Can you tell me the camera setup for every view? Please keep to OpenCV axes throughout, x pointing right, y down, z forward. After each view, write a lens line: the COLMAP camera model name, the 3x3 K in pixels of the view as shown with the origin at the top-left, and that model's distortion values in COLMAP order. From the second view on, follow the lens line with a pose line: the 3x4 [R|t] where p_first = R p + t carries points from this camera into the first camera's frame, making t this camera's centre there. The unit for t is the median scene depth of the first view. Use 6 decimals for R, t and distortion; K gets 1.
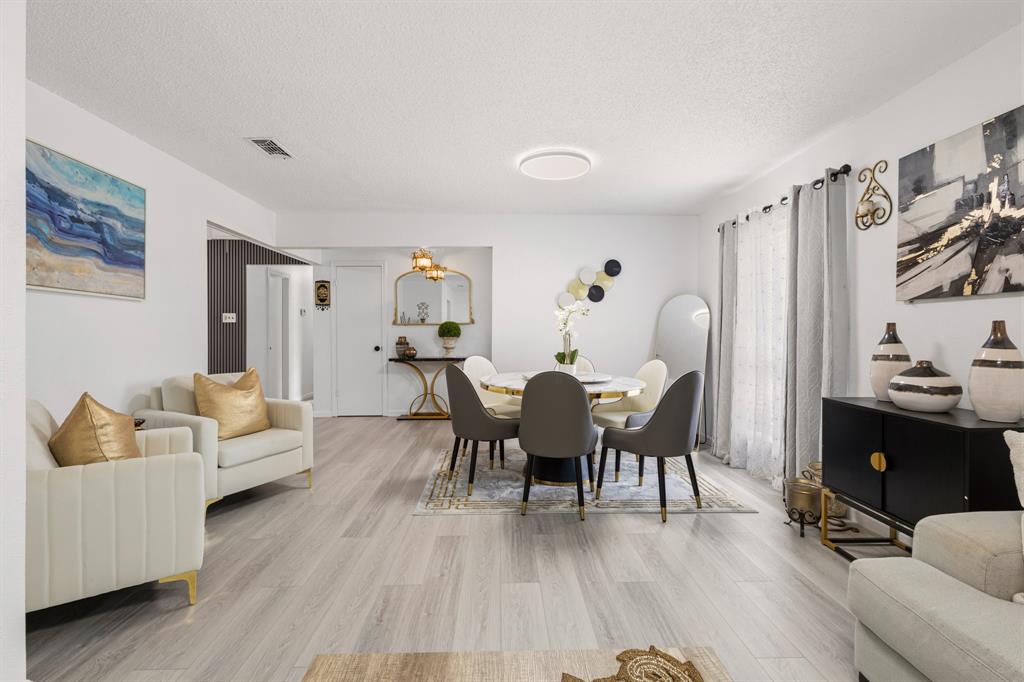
lens RADIAL K [[477.3, 0, 516.6], [0, 477.3, 345.3], [0, 0, 1]] dist [0.004866, -0.003229]
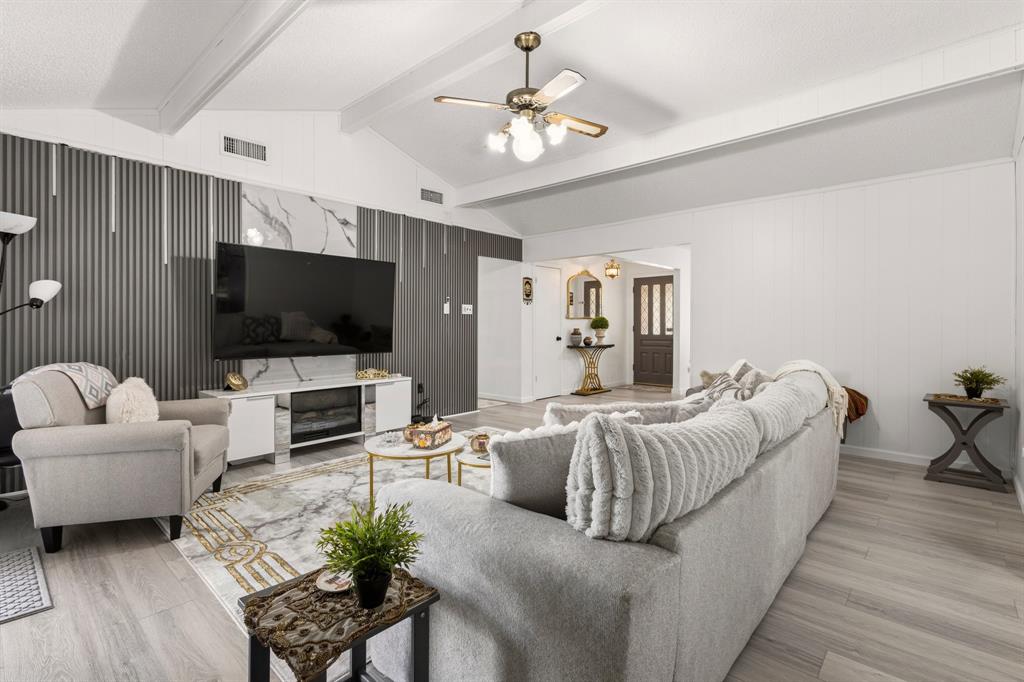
lens RADIAL K [[477.3, 0, 512.8], [0, 477.3, 332.7], [0, 0, 1]] dist [0.004866, -0.003229]
pose [[0.693082, -0.008533, 0.720809, -2.919619], [0.016115, 0.999863, -0.003659, -0.012349], [-0.720679, 0.014152, 0.693124, 0.632169]]
